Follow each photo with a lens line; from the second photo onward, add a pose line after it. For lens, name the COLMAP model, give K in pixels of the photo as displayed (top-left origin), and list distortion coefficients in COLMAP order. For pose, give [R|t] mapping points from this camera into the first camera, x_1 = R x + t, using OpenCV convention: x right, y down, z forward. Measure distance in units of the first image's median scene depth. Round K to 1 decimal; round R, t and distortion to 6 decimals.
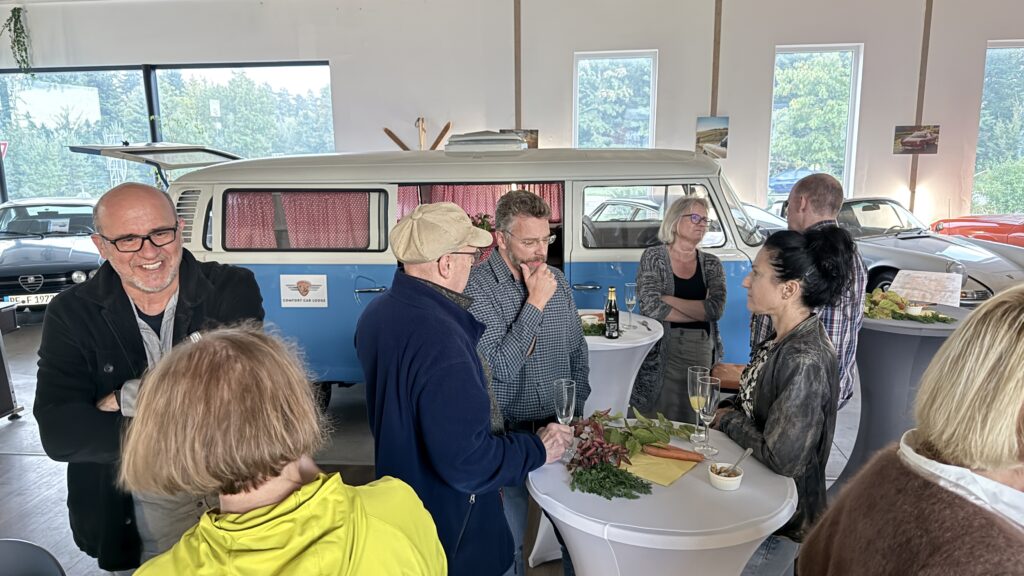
lens RADIAL K [[735.6, 0, 512.0], [0, 735.6, 288.0], [0, 0, 1]] dist [0.110484, -0.138746]
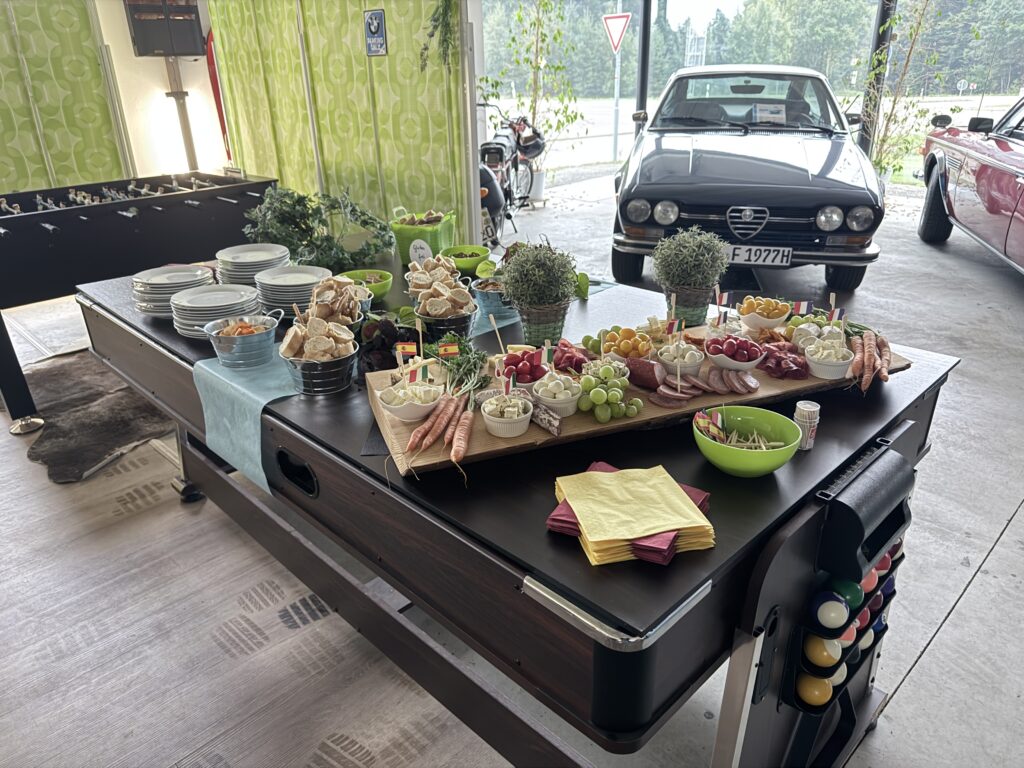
lens RADIAL K [[745.4, 0, 512.0], [0, 745.4, 384.0], [0, 0, 1]] dist [0.003459, -0.003850]
pose [[0.781668, 0.250574, -0.571146, -0.324638], [-0.110310, 0.956852, 0.268823, -0.014384], [0.613862, -0.147127, 0.775582, 0.356334]]
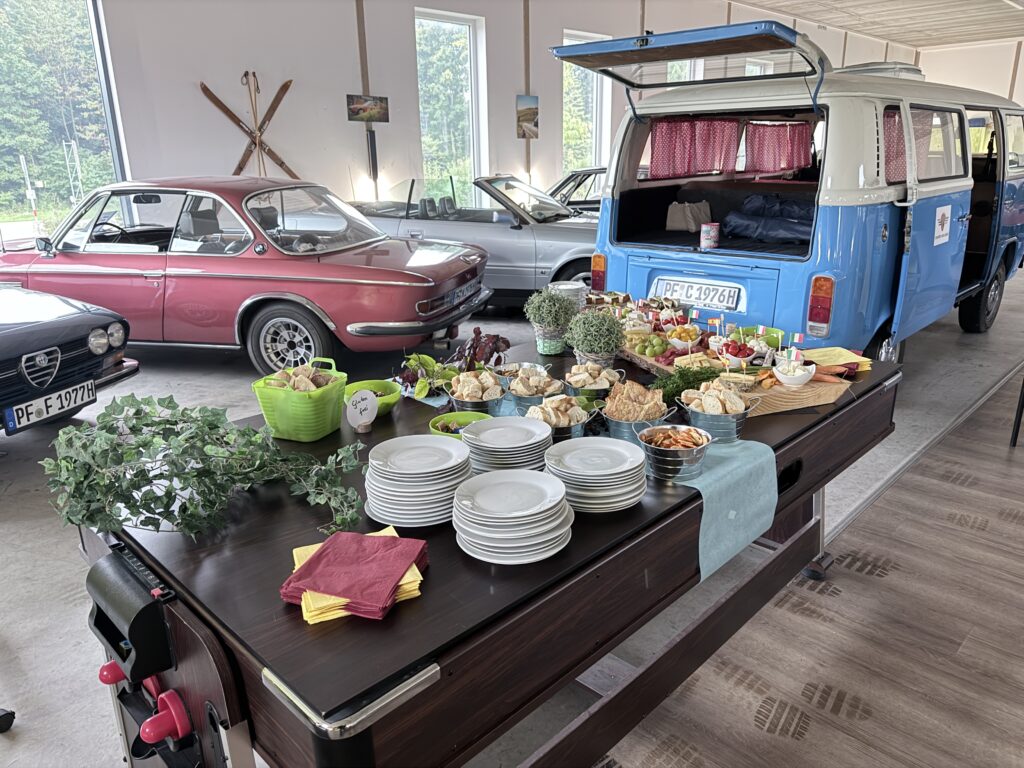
lens RADIAL K [[745.4, 0, 512.0], [0, 745.4, 384.0], [0, 0, 1]] dist [0.003459, -0.003850]
pose [[0.622374, -0.224699, 0.749774, -0.582083], [0.151473, 0.974376, 0.166275, -0.020595], [-0.767923, 0.010085, 0.640462, 0.371134]]
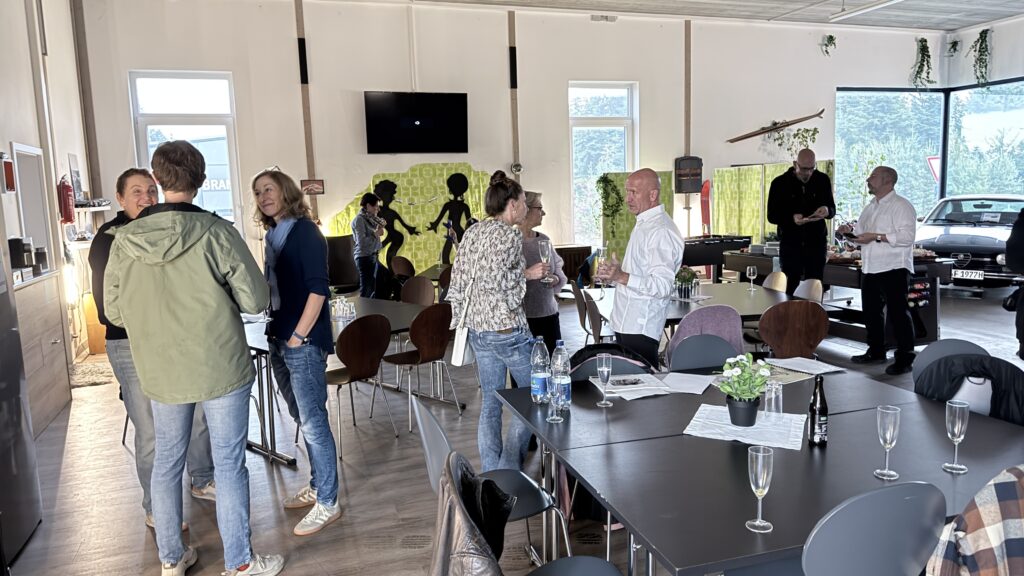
lens RADIAL K [[735.6, 0, 512.0], [0, 735.6, 288.0], [0, 0, 1]] dist [0.110484, -0.138746]
pose [[0.460057, 0.120266, -0.879706, 0.061494], [-0.148938, 0.987198, 0.057072, 0.055451], [0.875308, 0.104766, 0.472080, -0.128639]]
